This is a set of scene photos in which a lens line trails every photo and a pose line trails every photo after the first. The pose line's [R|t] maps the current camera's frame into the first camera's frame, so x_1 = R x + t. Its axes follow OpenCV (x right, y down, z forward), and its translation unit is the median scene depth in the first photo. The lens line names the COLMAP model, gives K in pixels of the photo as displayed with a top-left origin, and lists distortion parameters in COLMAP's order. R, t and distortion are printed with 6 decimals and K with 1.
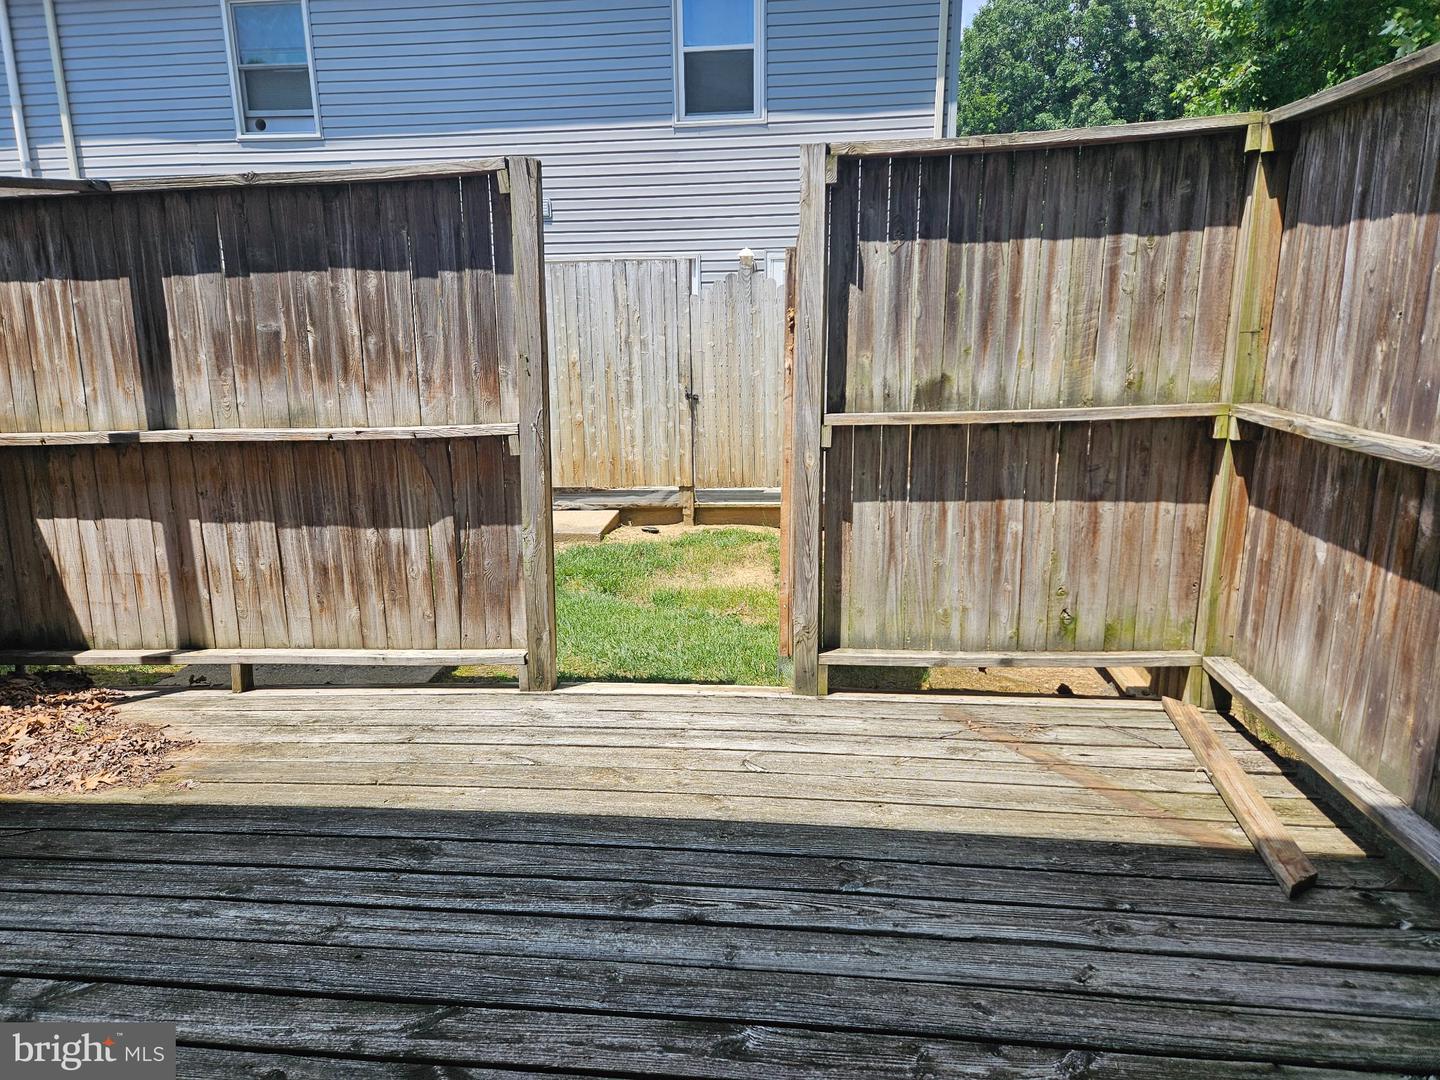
lens RADIAL K [[969.3, 0, 719.5], [0, 969.3, 538.5], [0, 0, 1]] dist [0.065548, -0.055538]
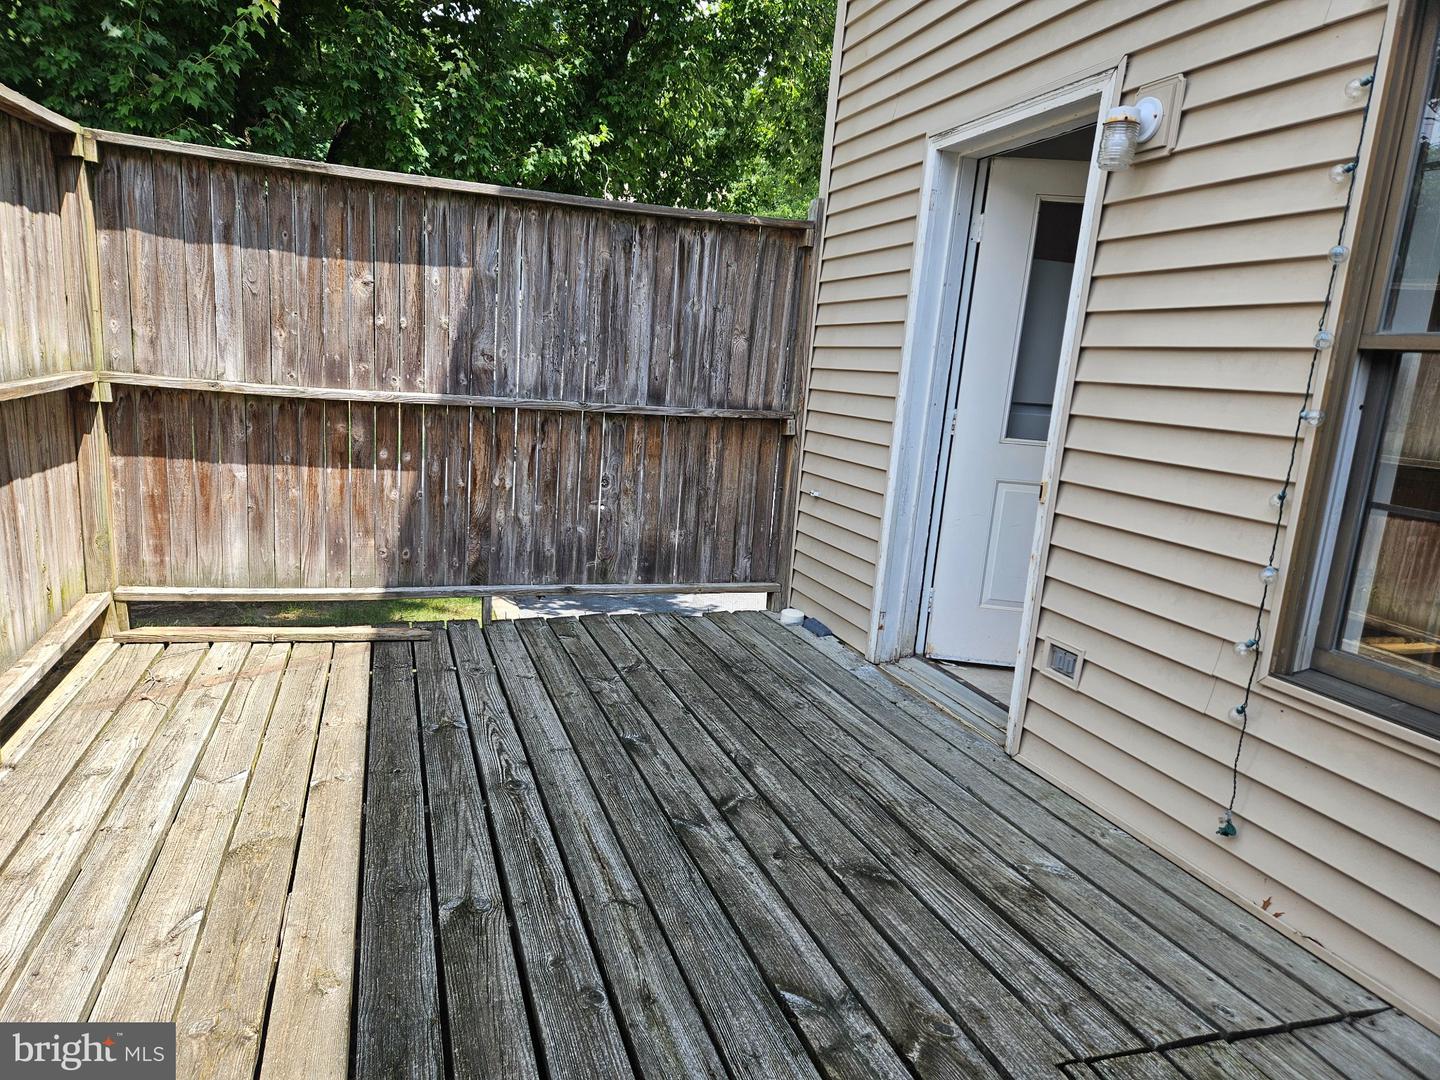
lens RADIAL K [[922.5, 0, 722.4], [0, 922.5, 552.4], [0, 0, 1]] dist [0.001471, -0.002059]
pose [[-0.415907, -0.194714, 0.888318, -1.156837], [0.133131, 0.953249, 0.271278, -0.186764], [-0.899610, 0.231089, -0.370540, 1.118682]]
